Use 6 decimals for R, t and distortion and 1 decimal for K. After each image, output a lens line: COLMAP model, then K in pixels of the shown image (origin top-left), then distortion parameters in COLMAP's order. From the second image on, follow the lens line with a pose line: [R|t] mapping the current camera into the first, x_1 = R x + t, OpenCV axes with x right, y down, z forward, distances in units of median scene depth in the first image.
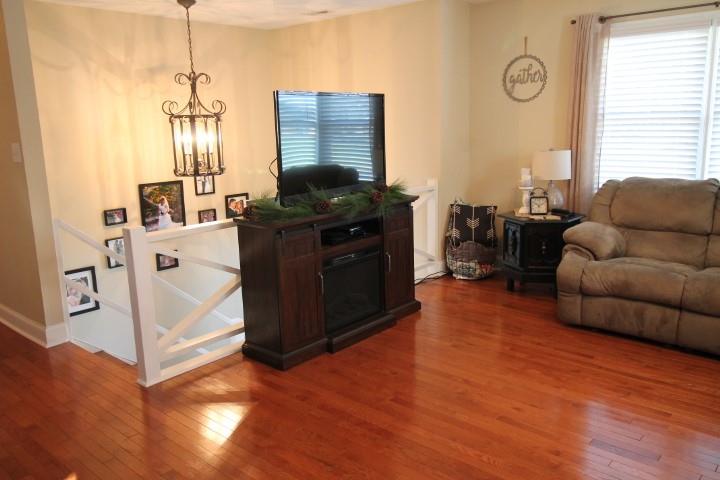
lens RADIAL K [[572.8, 0, 361.2], [0, 572.8, 234.0], [0, 0, 1]] dist [0.008079, 0.001257]
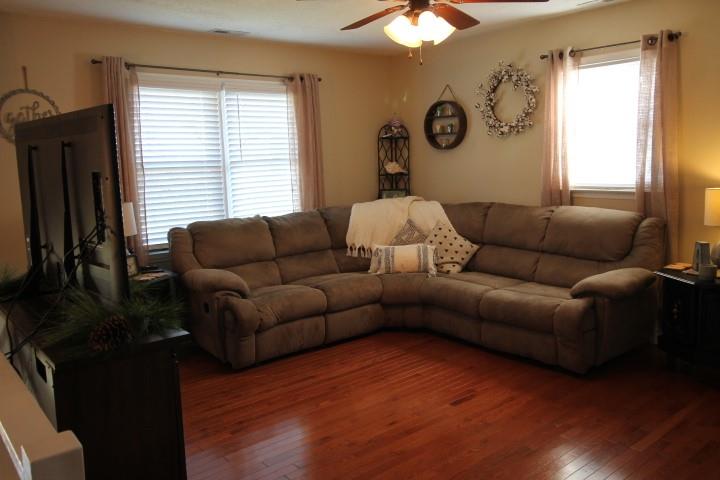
lens RADIAL K [[572.8, 0, 361.2], [0, 572.8, 234.0], [0, 0, 1]] dist [0.008079, 0.001257]
pose [[0.155652, -0.105174, 0.982197, -0.534541], [0.218493, 0.973353, 0.069602, -0.090248], [-0.963345, 0.203769, 0.174485, 0.564689]]
